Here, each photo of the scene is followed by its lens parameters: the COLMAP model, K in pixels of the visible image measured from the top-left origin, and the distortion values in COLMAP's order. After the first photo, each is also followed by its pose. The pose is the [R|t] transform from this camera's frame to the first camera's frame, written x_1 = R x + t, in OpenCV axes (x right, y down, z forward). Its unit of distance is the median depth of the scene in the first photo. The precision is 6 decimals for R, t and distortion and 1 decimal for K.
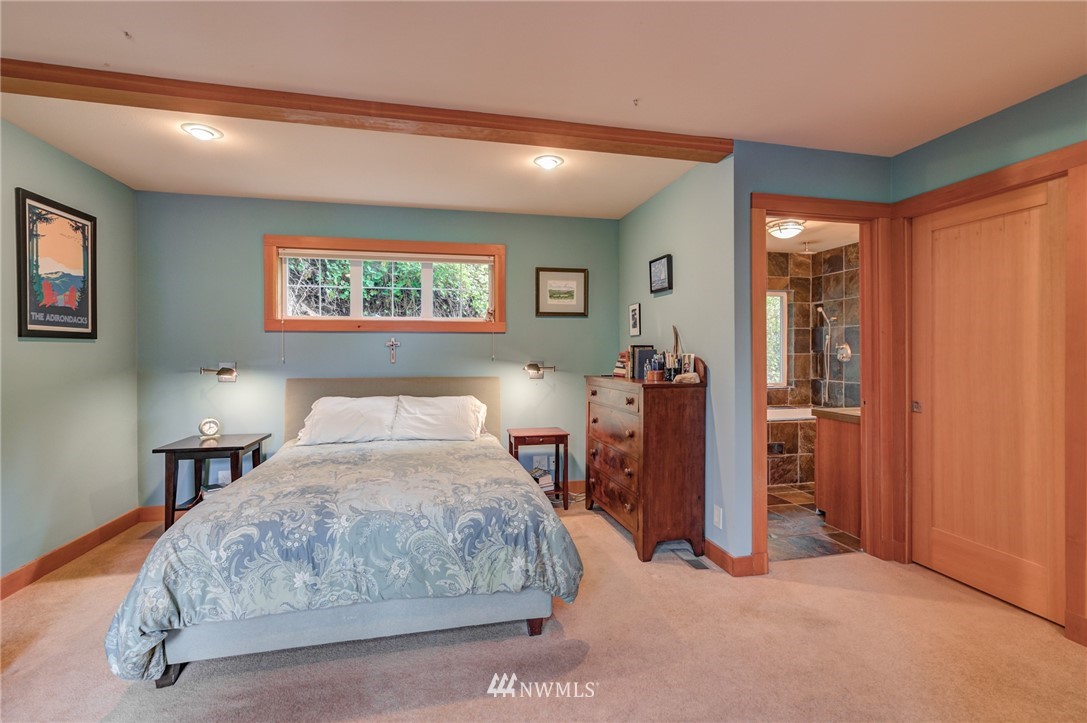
lens RADIAL K [[497.7, 0, 539.7], [0, 497.7, 356.9], [0, 0, 1]] dist [-0.004241, 0.018147]
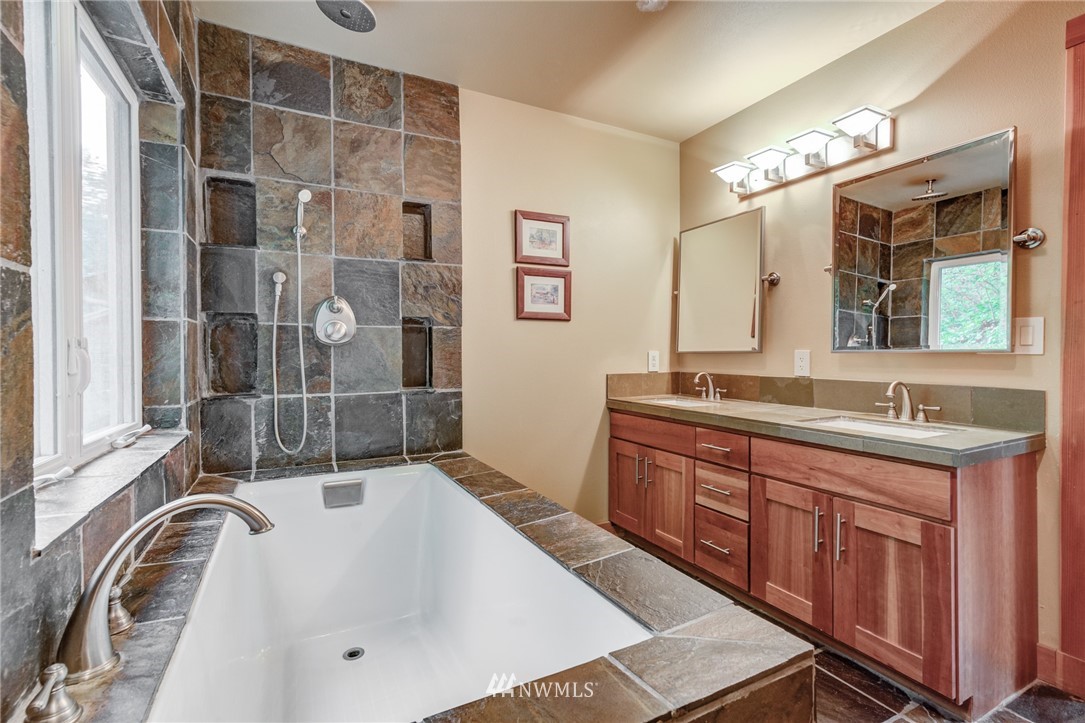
lens RADIAL K [[496.8, 0, 538.7], [0, 496.8, 356.9], [0, 0, 1]] dist [-0.004241, 0.018147]
pose [[-0.268288, -0.005508, 0.963323, 0.173841], [0.009546, 0.999919, 0.008376, 0.017539], [-0.963291, 0.011443, -0.268214, 0.926445]]
